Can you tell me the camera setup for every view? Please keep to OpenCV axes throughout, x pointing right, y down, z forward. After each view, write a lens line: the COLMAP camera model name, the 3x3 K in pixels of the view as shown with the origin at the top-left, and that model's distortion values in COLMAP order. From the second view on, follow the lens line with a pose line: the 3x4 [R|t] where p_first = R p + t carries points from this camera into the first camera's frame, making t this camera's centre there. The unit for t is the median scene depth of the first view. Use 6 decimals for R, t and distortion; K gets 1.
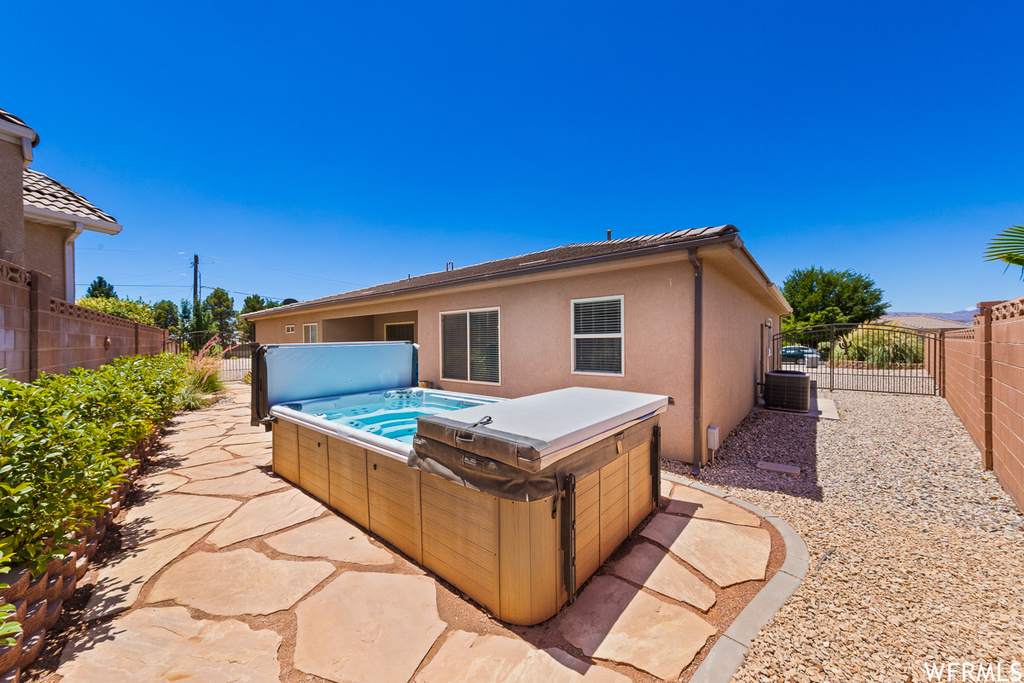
lens RADIAL K [[361.0, 0, 512.0], [0, 361.0, 341.5], [0, 0, 1]] dist [-0.000747, 0.000215]
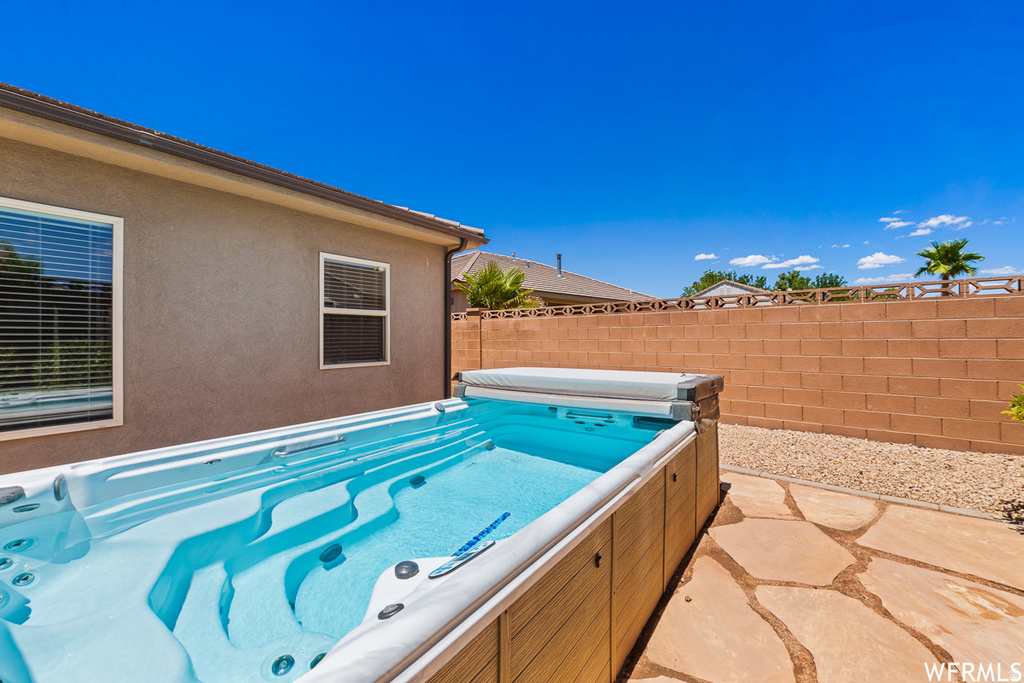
lens RADIAL K [[440.0, 0, 512.0], [0, 440.0, 341.5], [0, 0, 1]] dist [-0.000741, -0.000080]
pose [[-0.100209, 0.000940, 0.994966, -0.701515], [0.005866, 0.999983, -0.000354, 0.047344], [-0.994949, 0.005801, -0.100213, 0.820446]]
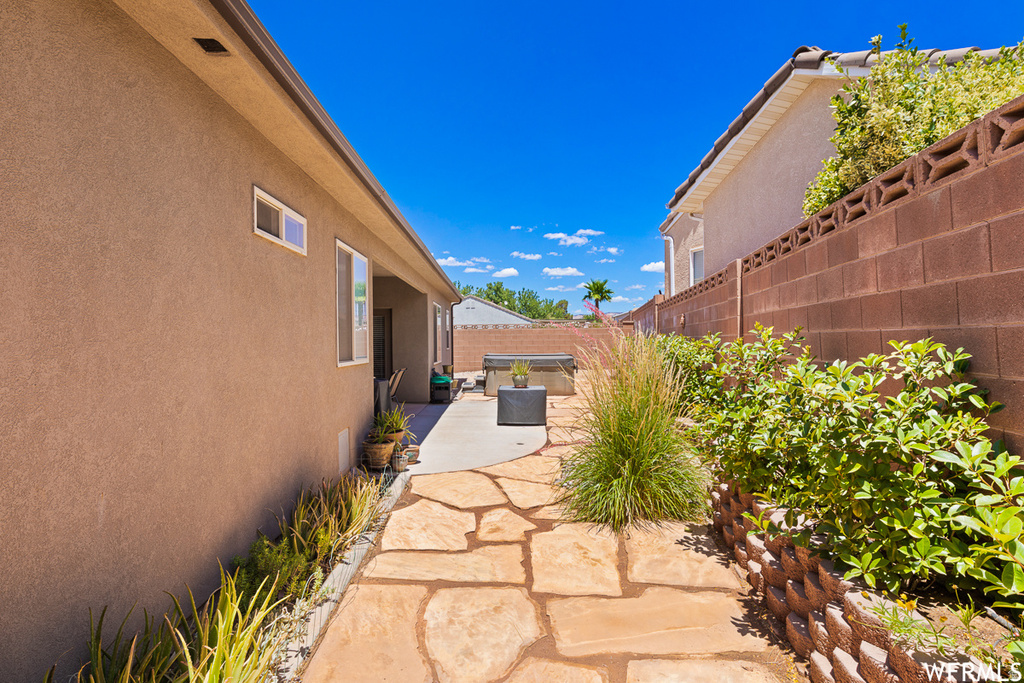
lens RADIAL K [[547.4, 0, 512.0], [0, 547.4, 341.5], [0, 0, 1]] dist [0.000083, -0.000004]
pose [[-0.661437, 0.013356, 0.749882, -2.517897], [0.013992, 0.999887, -0.005467, 0.075340], [-0.749871, 0.006877, -0.661549, 3.005375]]
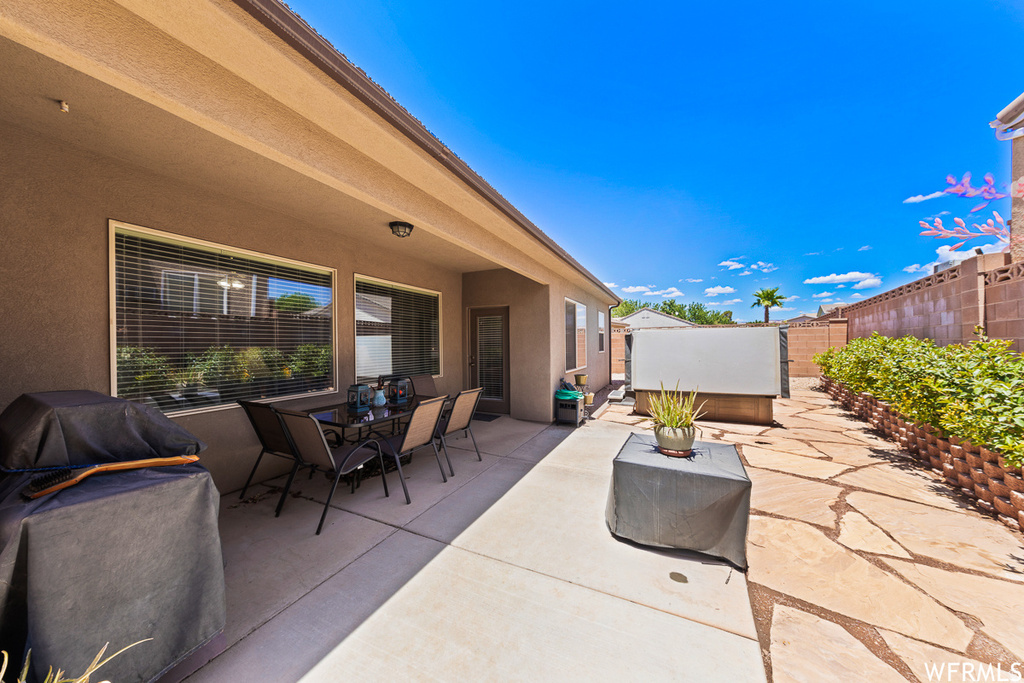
lens RADIAL K [[333.1, 0, 512.0], [0, 333.1, 341.5], [0, 0, 1]] dist [0.000107, -0.000004]
pose [[-0.242682, 0.017183, 0.969954, -1.445006], [0.010776, 0.999829, -0.015016, 0.057492], [-0.970046, 0.006808, -0.242826, 1.993525]]
